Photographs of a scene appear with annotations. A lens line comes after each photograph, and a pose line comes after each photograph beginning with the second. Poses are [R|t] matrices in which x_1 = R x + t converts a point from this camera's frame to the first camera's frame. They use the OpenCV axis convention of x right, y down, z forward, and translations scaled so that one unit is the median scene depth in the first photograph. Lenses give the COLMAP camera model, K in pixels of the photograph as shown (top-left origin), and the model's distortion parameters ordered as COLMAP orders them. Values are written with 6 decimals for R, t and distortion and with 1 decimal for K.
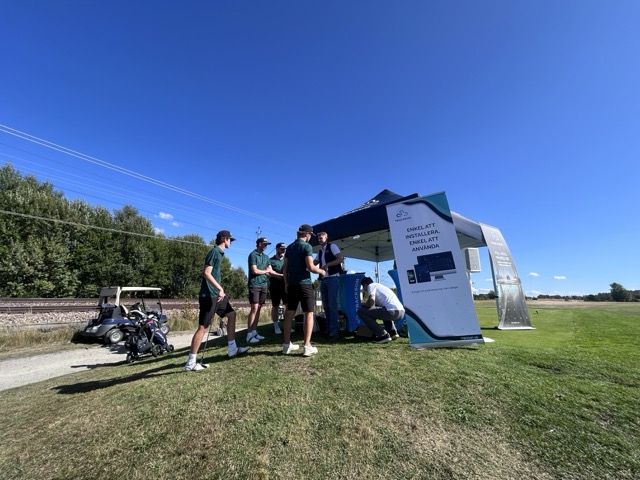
lens RADIAL K [[258.1, 0, 320.0], [0, 258.1, 240.0], [0, 0, 1]] dist [0.000390, 0.000029]
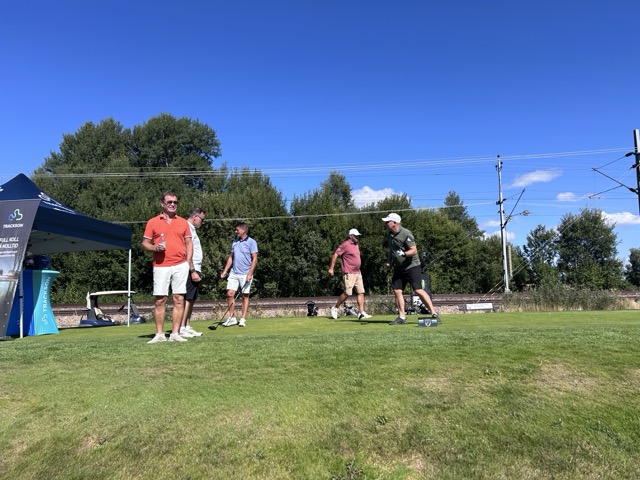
lens RADIAL K [[476.0, 0, 300.9], [0, 476.0, 260.6], [0, 0, 1]] dist [0.002265, 0.002776]
pose [[0.537007, -0.079853, -0.839790, 0.942886], [0.211128, 0.976549, 0.042149, 0.091788], [0.816730, -0.199937, 0.541273, 0.382774]]
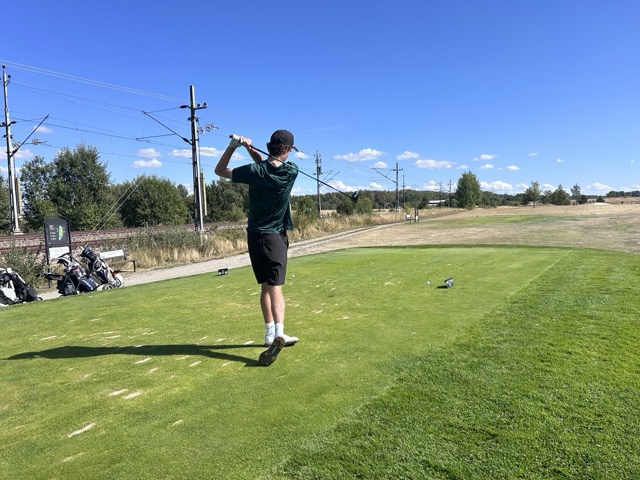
lens RADIAL K [[489.7, 0, 320.0], [0, 489.7, 240.0], [0, 0, 1]] dist [-0.007356, 0.000493]
pose [[0.989549, -0.045270, 0.136903, 0.419527], [0.005642, 0.960867, 0.276951, 0.016310], [-0.144084, -0.273285, 0.951081, 0.310777]]
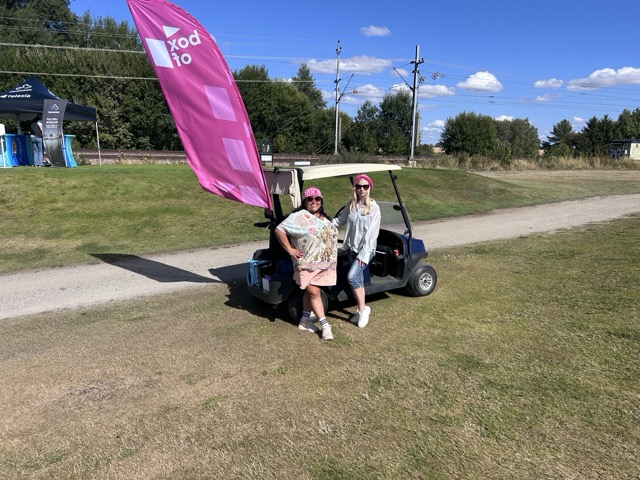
lens RADIAL K [[487.0, 0, 309.6], [0, 487.0, 238.6], [0, 0, 1]] dist [0.041746, -0.005861]
pose [[0.760239, 0.123568, -0.637784, 1.531071], [0.128717, 0.933629, 0.334318, -0.024254], [0.636765, -0.336255, 0.693876, -0.093966]]
